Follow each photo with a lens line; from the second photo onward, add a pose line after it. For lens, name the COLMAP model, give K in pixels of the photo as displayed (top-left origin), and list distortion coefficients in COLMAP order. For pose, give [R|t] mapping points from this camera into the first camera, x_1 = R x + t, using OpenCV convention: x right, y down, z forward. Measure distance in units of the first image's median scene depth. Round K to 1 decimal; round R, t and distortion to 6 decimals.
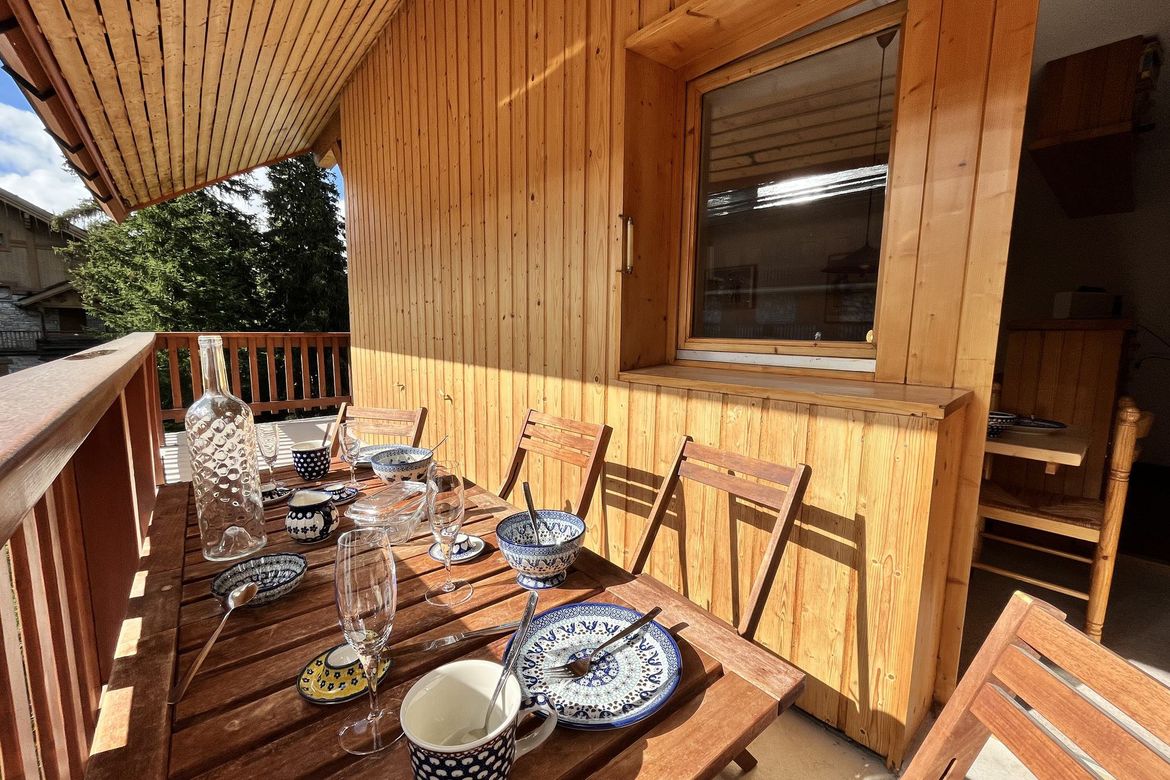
lens RADIAL K [[478.9, 0, 584.5], [0, 478.9, 389.8], [0, 0, 1]] dist [-0.003365, 0.000674]
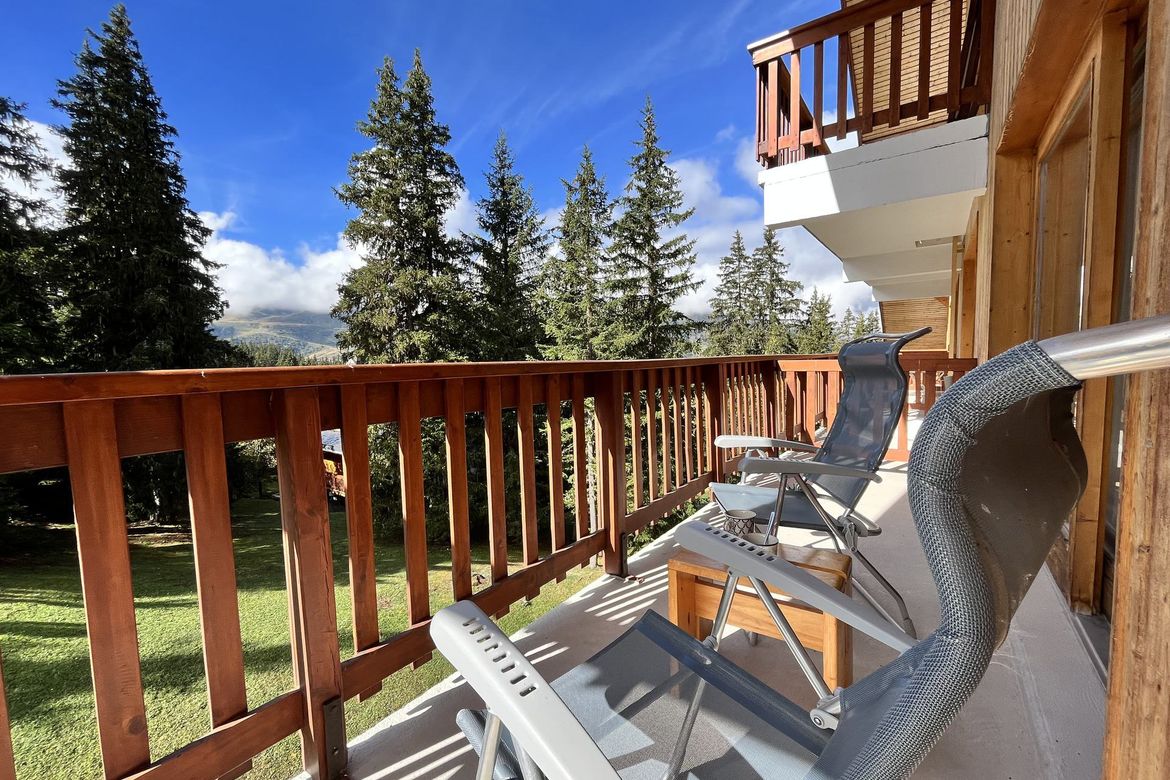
lens RADIAL K [[478.9, 0, 582.2], [0, 478.9, 393.2], [0, 0, 1]] dist [-0.003365, 0.000674]
pose [[0.974986, -0.046083, 0.217437, -0.103368], [0.057583, 0.997241, -0.046851, -0.021438], [-0.214678, 0.058200, 0.974949, 0.191698]]
